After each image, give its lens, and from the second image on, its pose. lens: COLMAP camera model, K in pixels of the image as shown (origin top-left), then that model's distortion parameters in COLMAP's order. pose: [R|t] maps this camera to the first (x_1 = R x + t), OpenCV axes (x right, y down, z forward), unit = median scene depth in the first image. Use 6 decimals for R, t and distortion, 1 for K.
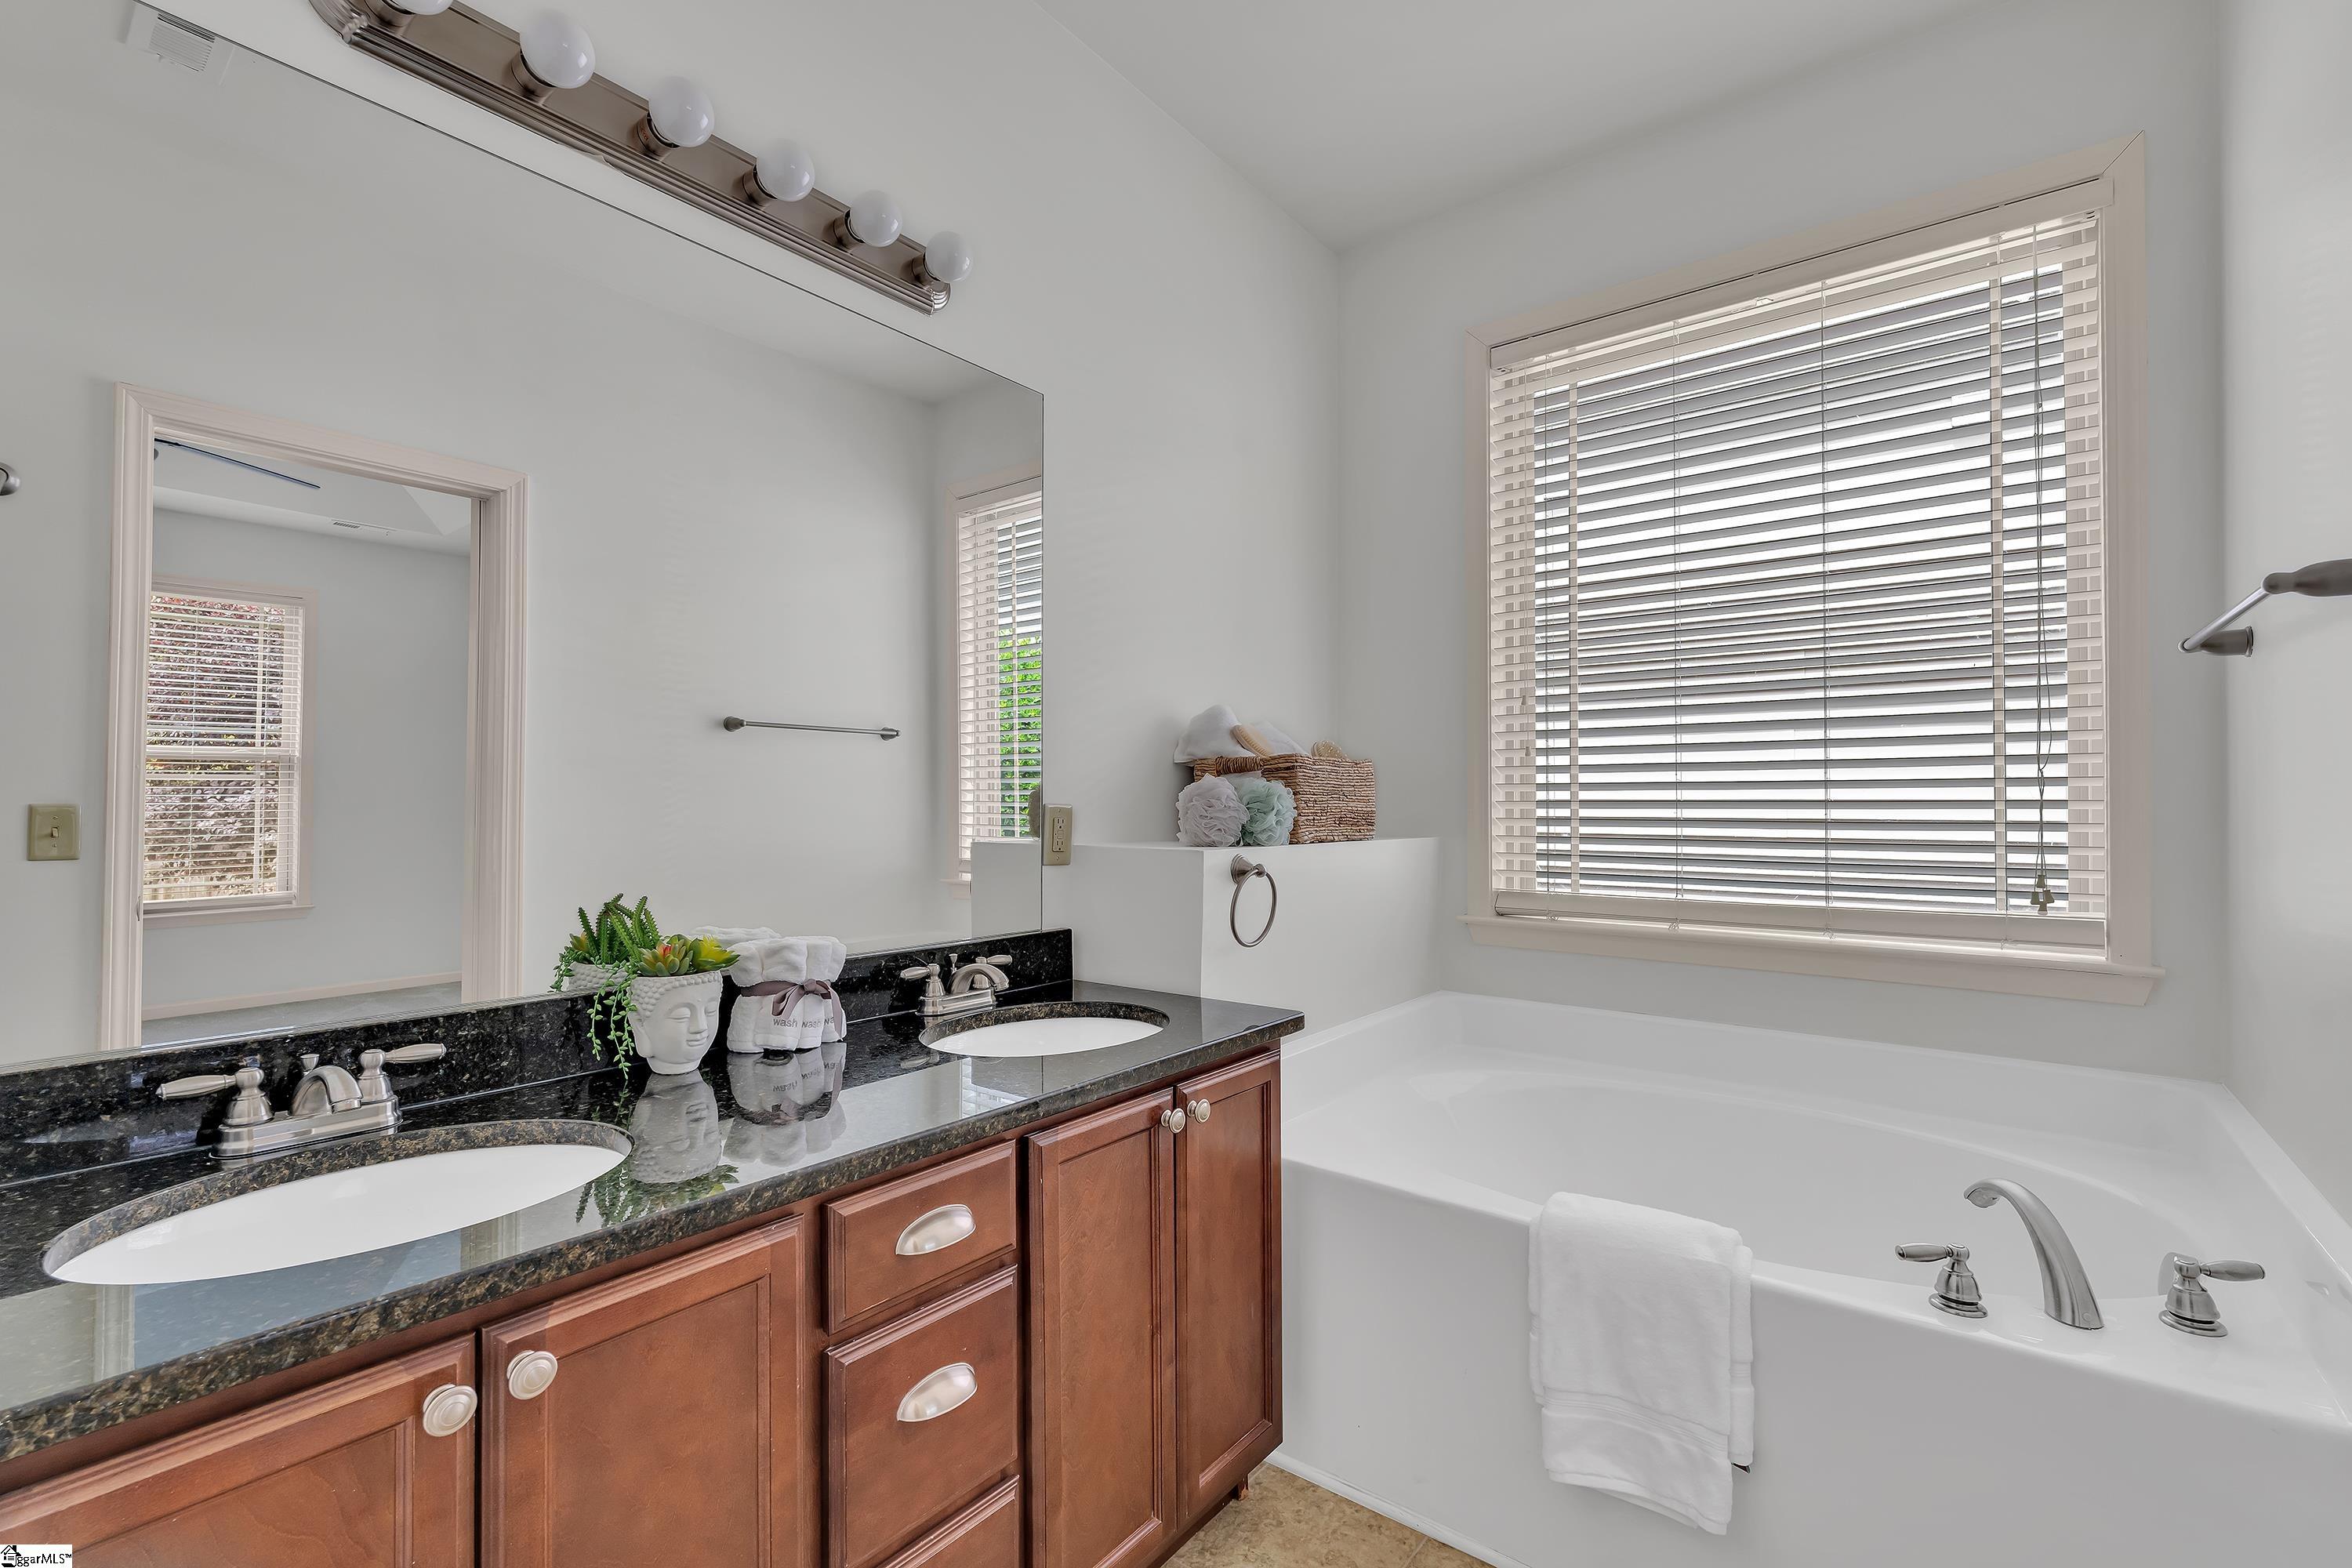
lens RADIAL K [[1024.2, 0, 1175.4], [0, 1024.2, 787.1], [0, 0, 1]] dist [-0.009832, 0.002460]
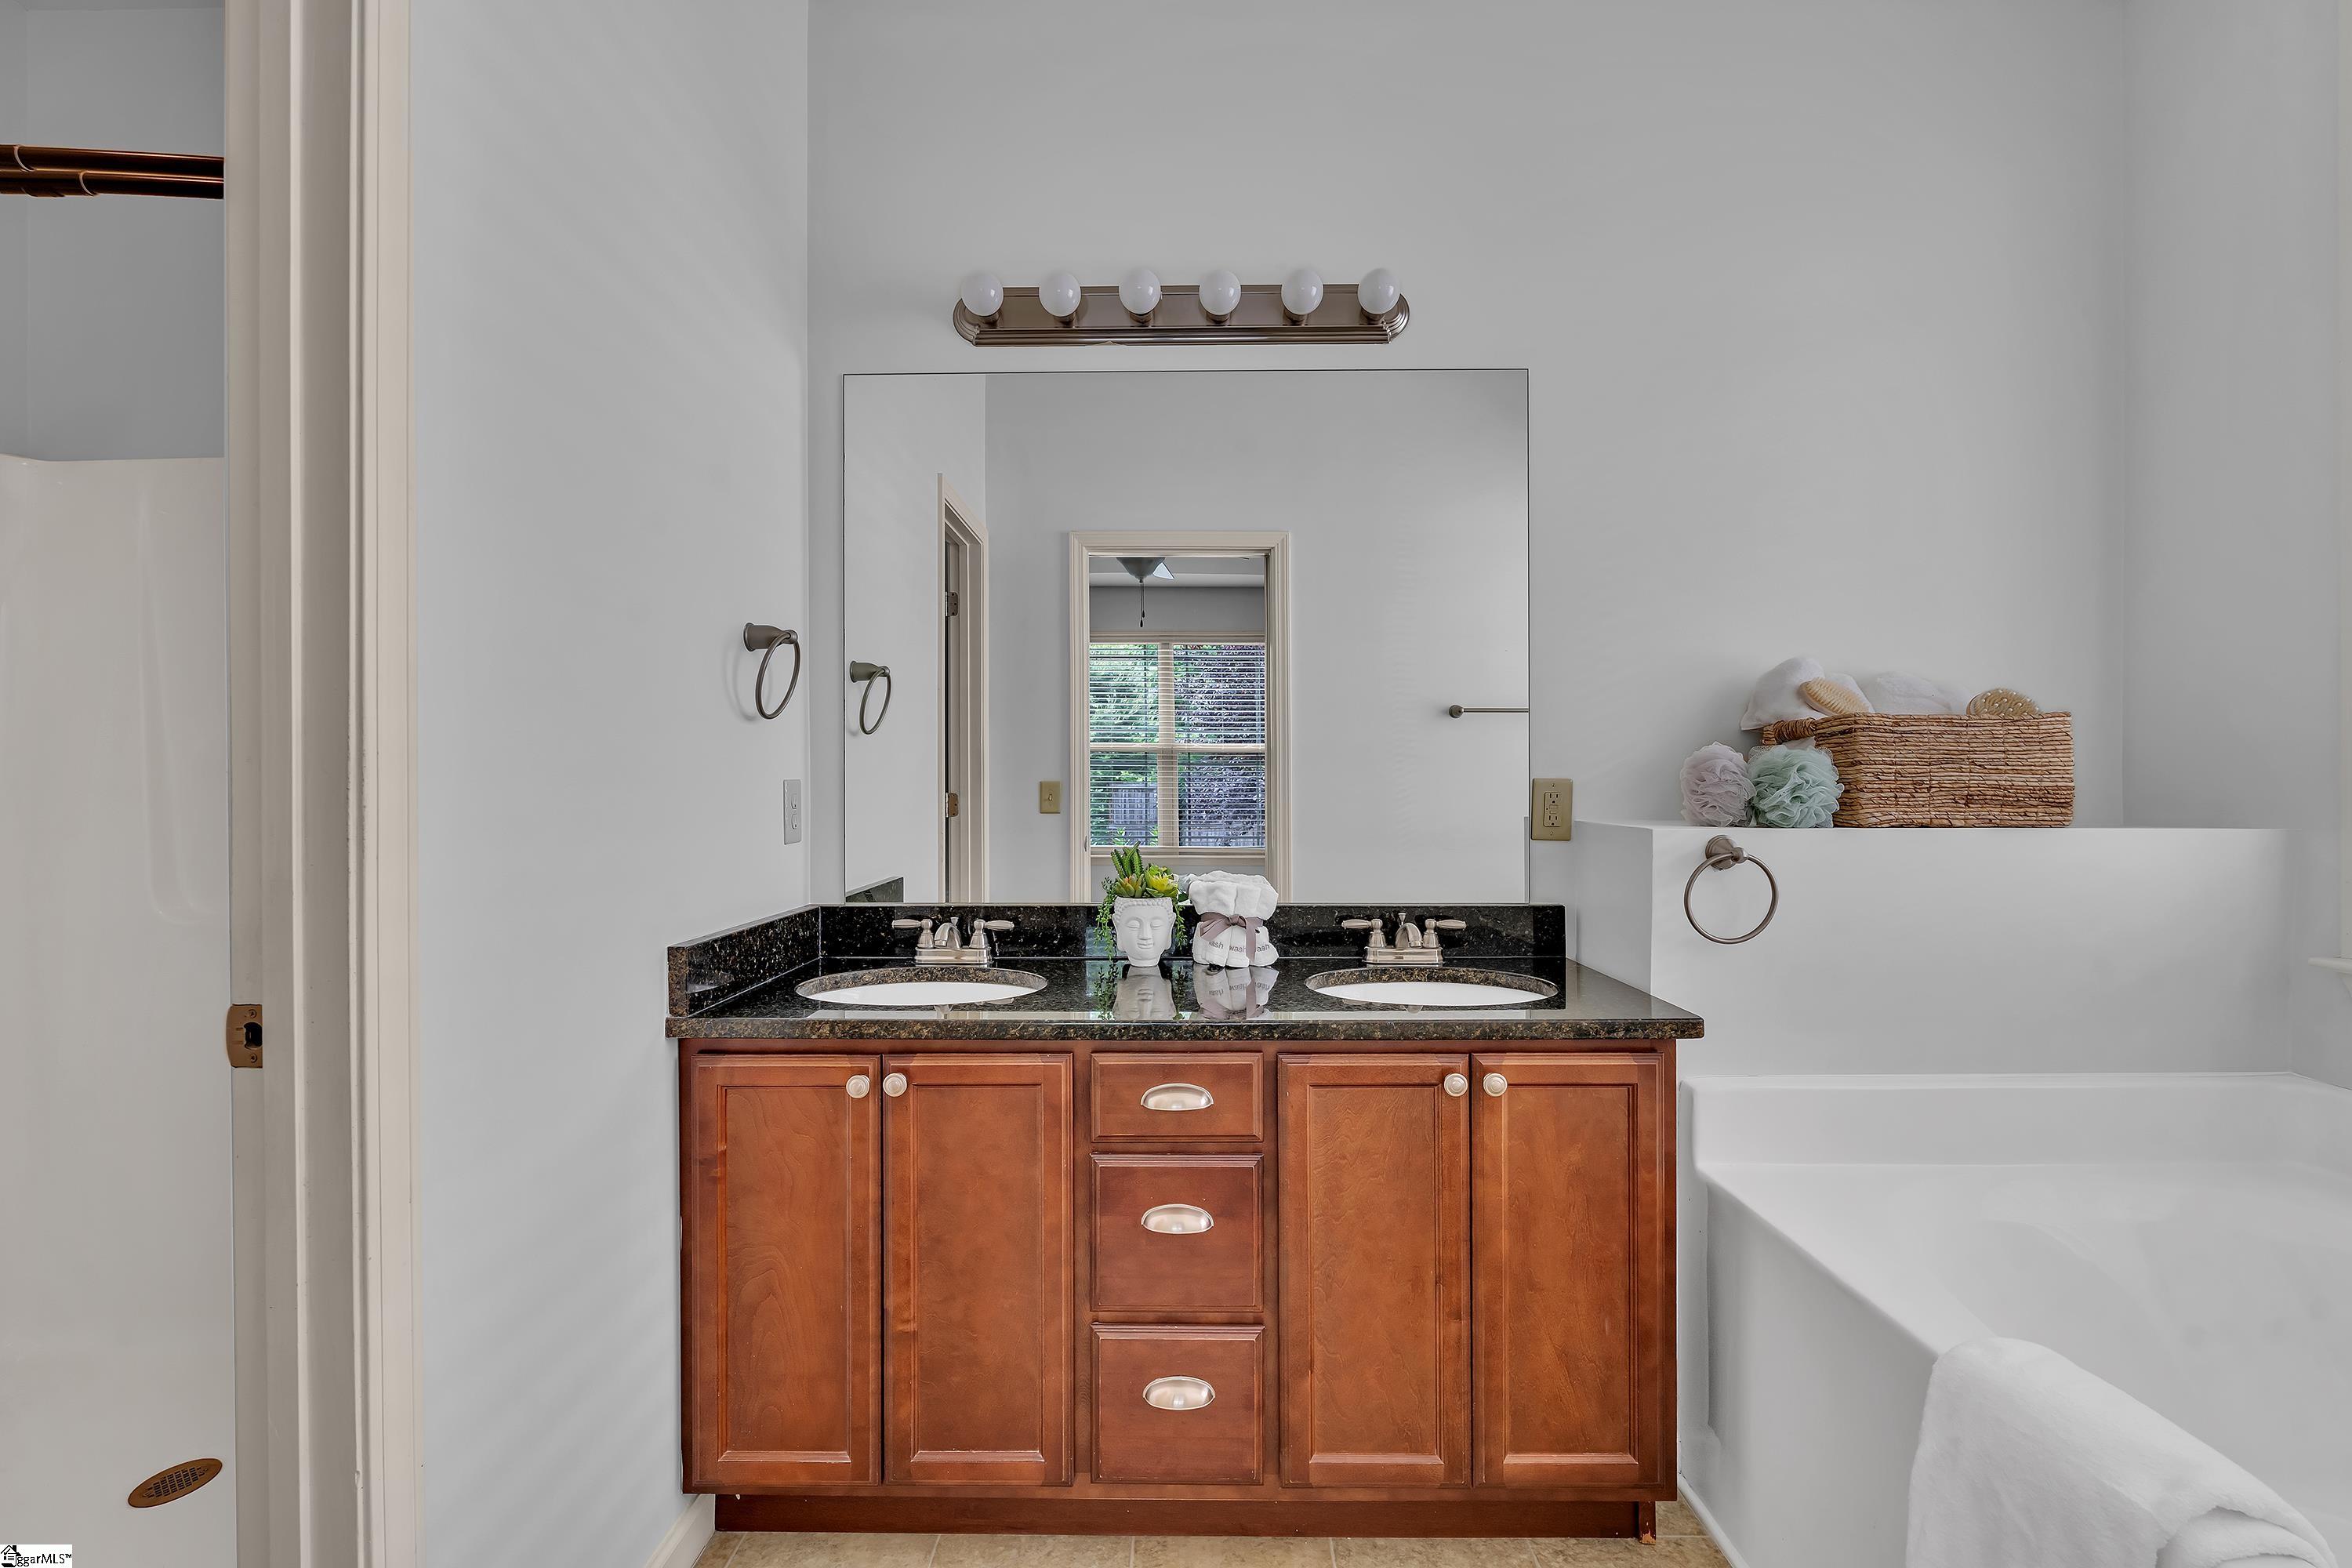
lens RADIAL K [[1024.2, 0, 1173.3], [0, 1024.2, 786.3], [0, 0, 1]] dist [-0.009832, 0.002460]
pose [[0.603061, -0.001693, -0.797693, 0.549292], [0.015396, 0.999836, 0.009517, 0.010575], [0.797546, -0.018021, 0.602989, 0.136216]]
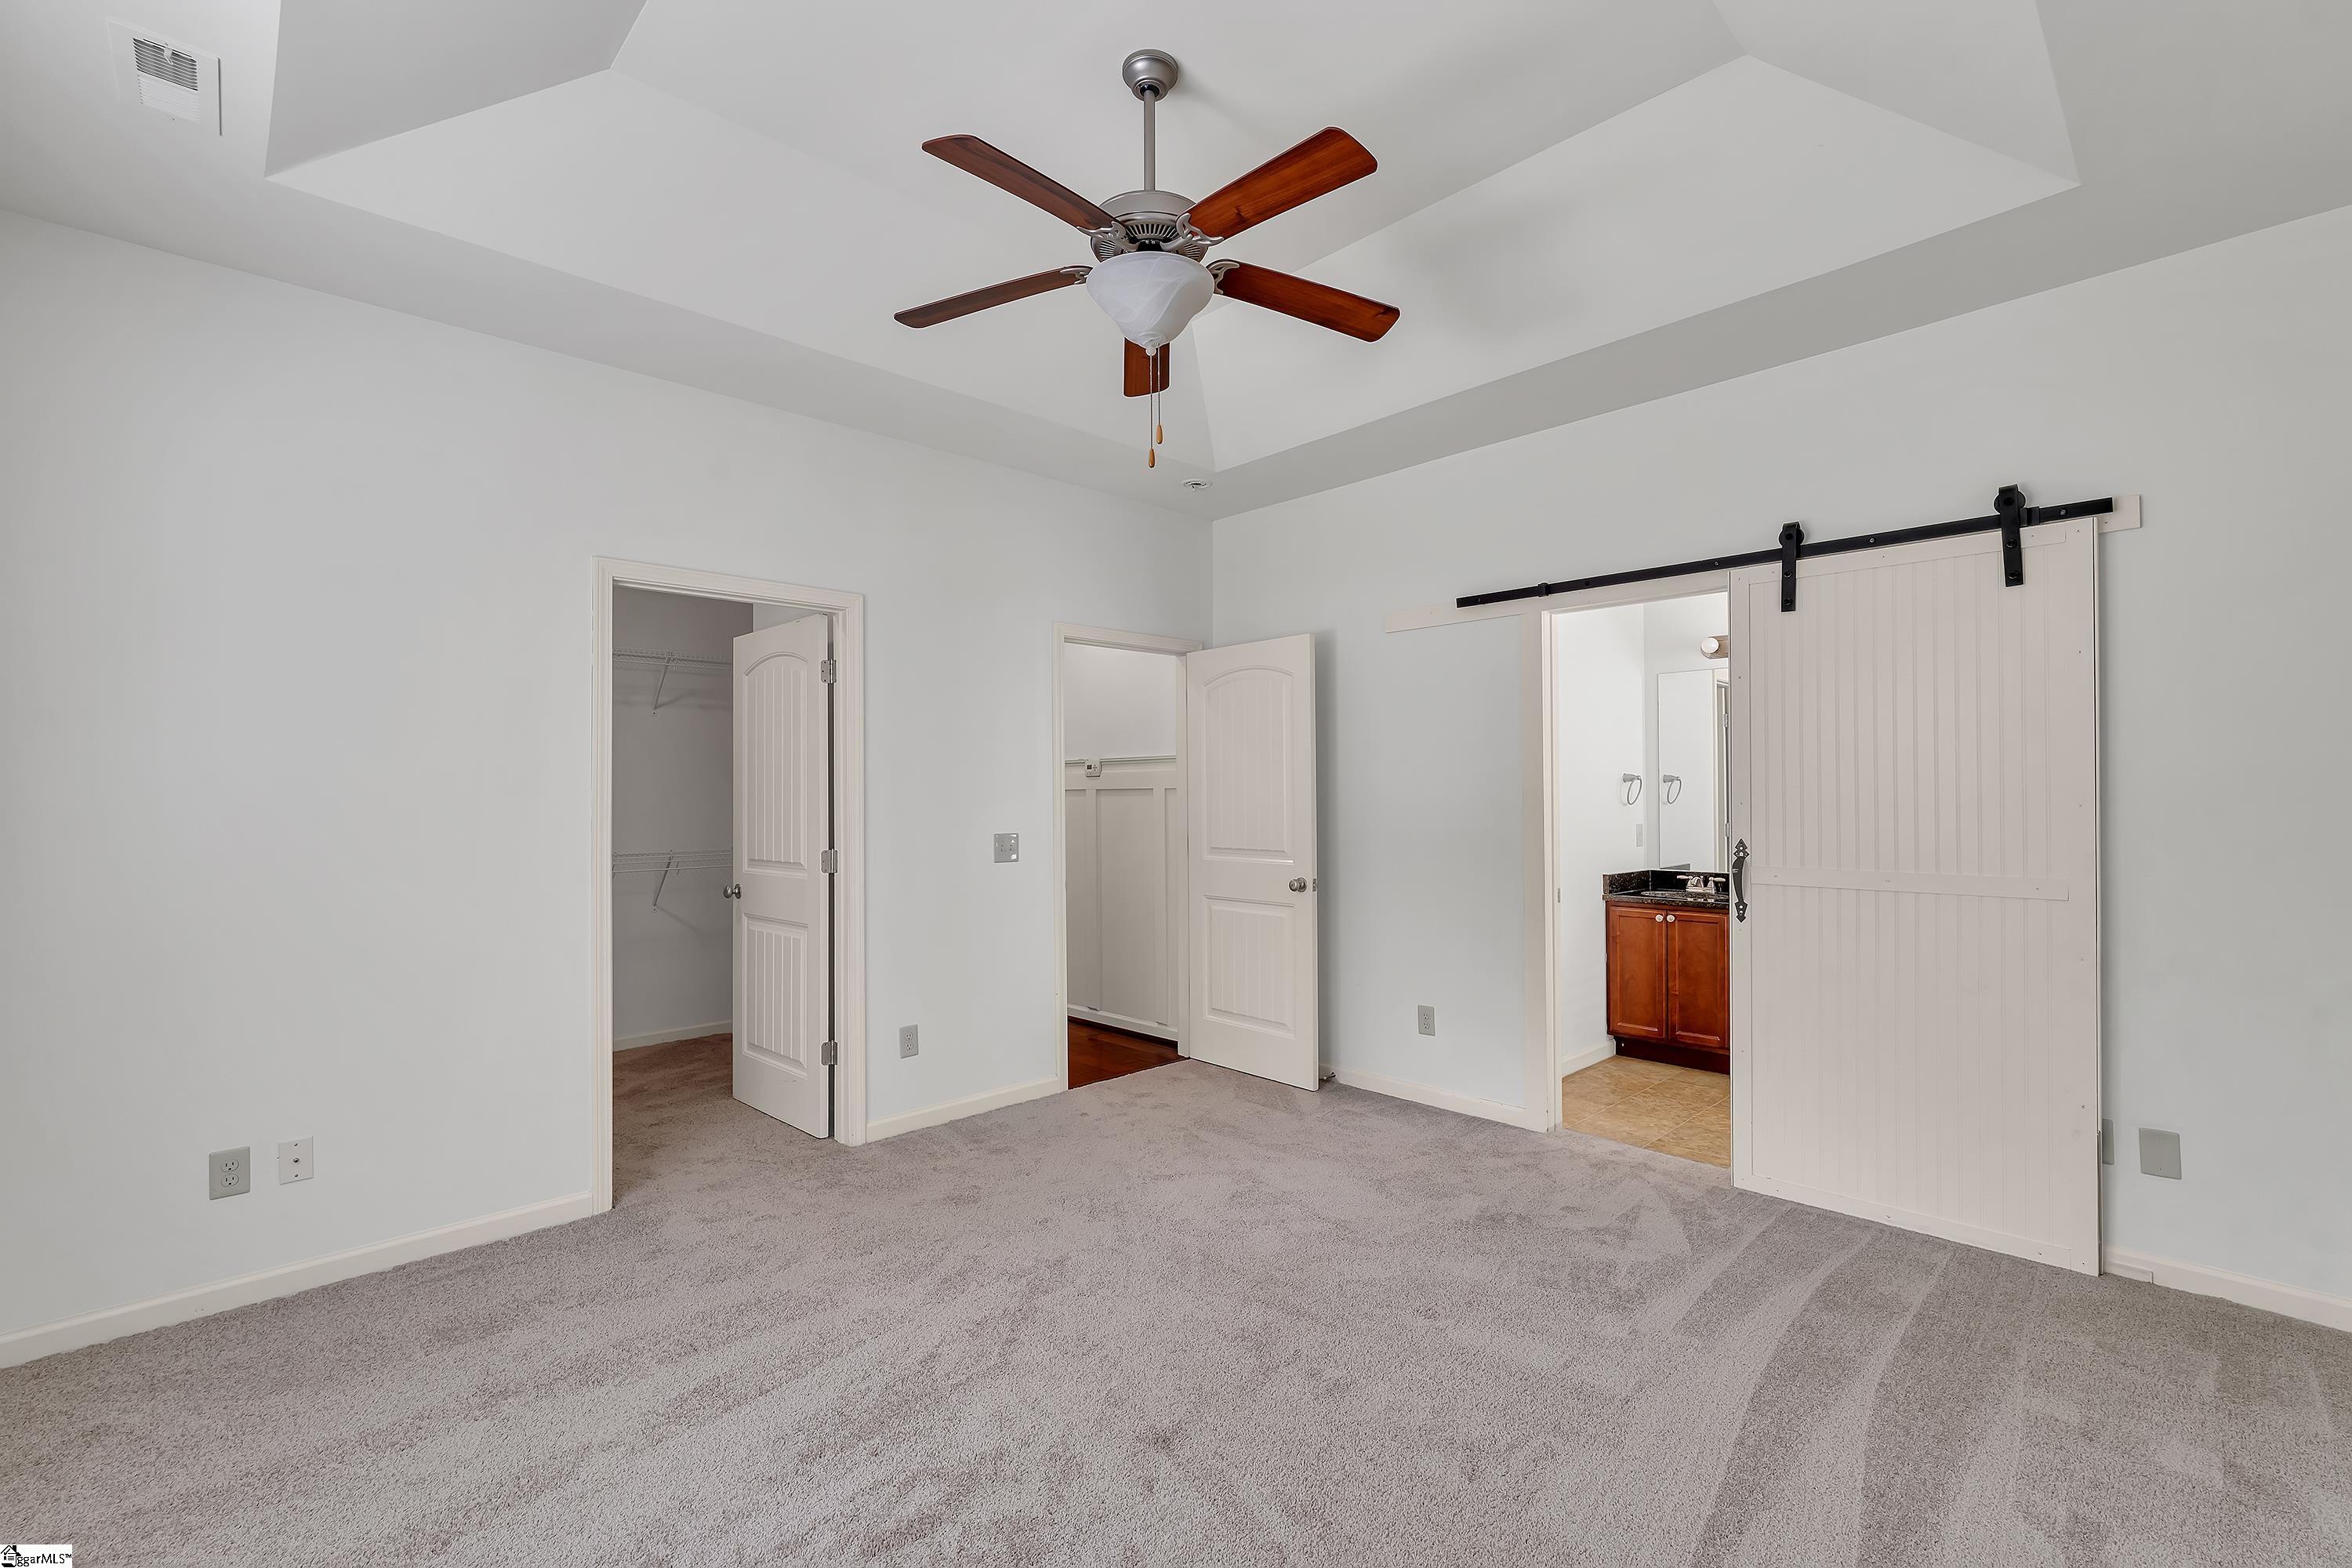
lens RADIAL K [[1024.2, 0, 1175.7], [0, 1024.2, 786.2], [0, 0, 1]] dist [-0.009832, 0.002460]
pose [[-0.132711, -0.002187, -0.991152, 2.847458], [0.021412, 0.999758, -0.005073, -0.130055], [0.990923, -0.021896, -0.132632, -0.555957]]
